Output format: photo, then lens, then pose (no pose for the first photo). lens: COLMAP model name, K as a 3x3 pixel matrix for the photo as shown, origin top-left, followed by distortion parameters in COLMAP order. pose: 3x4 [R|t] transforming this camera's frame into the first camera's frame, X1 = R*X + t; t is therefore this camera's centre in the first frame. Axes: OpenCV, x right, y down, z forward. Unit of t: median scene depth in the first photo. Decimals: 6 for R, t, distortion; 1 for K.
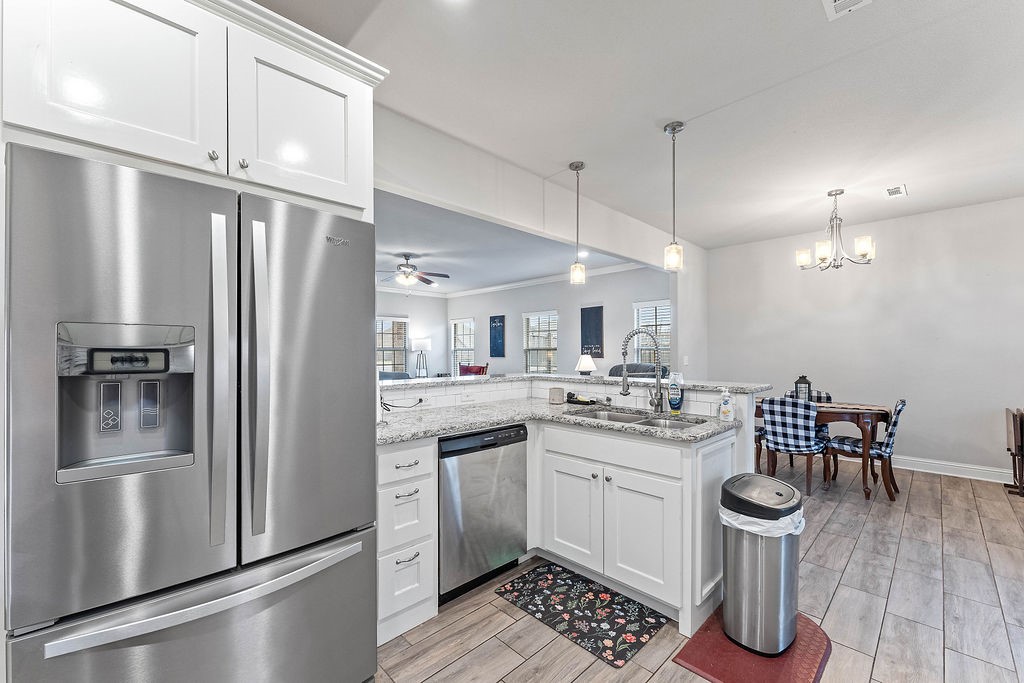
lens RADIAL K [[417.4, 0, 512.3], [0, 417.4, 351.4], [0, 0, 1]] dist [0.000585, -0.000123]
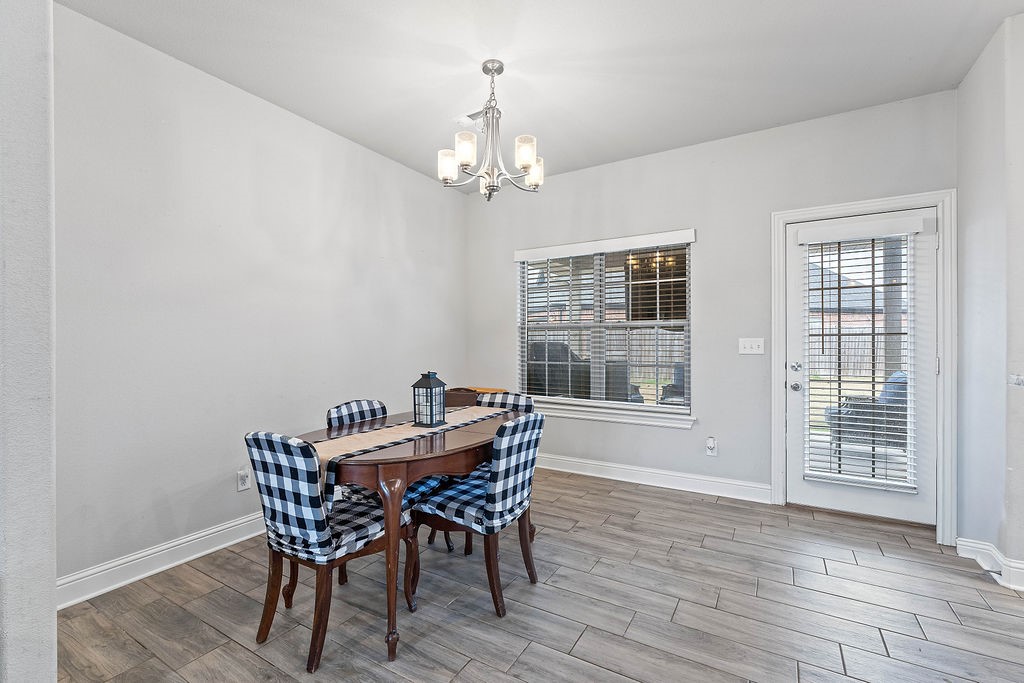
lens RADIAL K [[448.9, 0, 512.0], [0, 448.9, 341.5], [0, 0, 1]] dist [0.000412, -0.000092]
pose [[-0.258724, 0.002070, 0.965949, 0.059628], [0.005243, 0.999986, -0.000739, 0.010435], [-0.965937, 0.004873, -0.258731, 0.515536]]
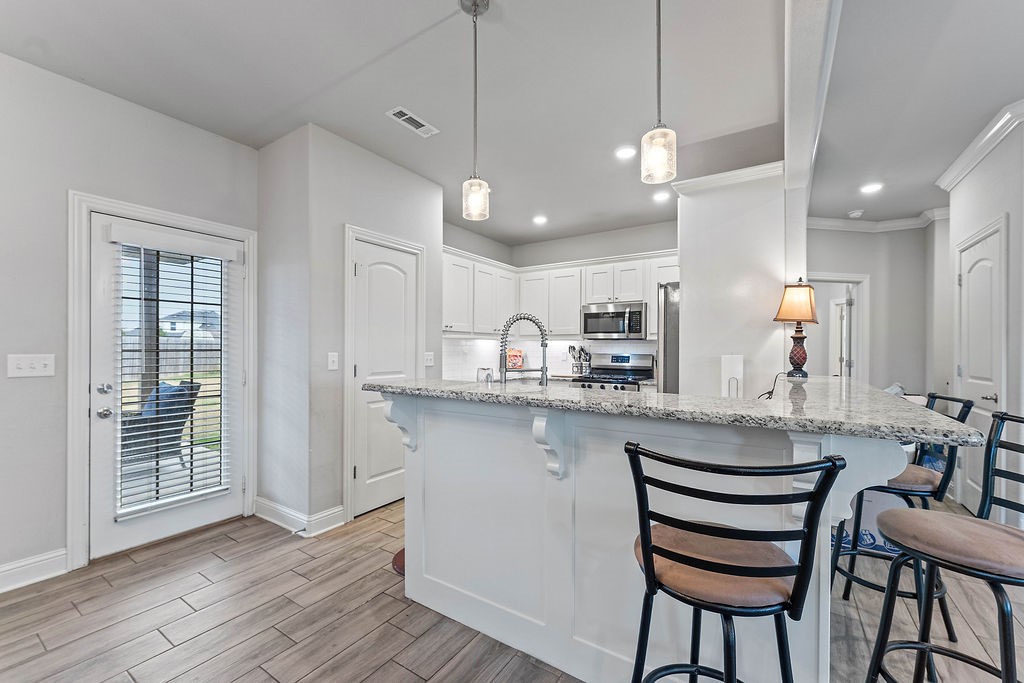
lens RADIAL K [[411.6, 0, 519.5], [0, 411.6, 349.3], [0, 0, 1]] dist [-0.002056, -0.000429]
pose [[-0.976077, -0.002631, -0.217407, 0.142990], [-0.003289, 0.999991, 0.002664, 0.003607], [0.217398, 0.003315, -0.976077, 0.526366]]
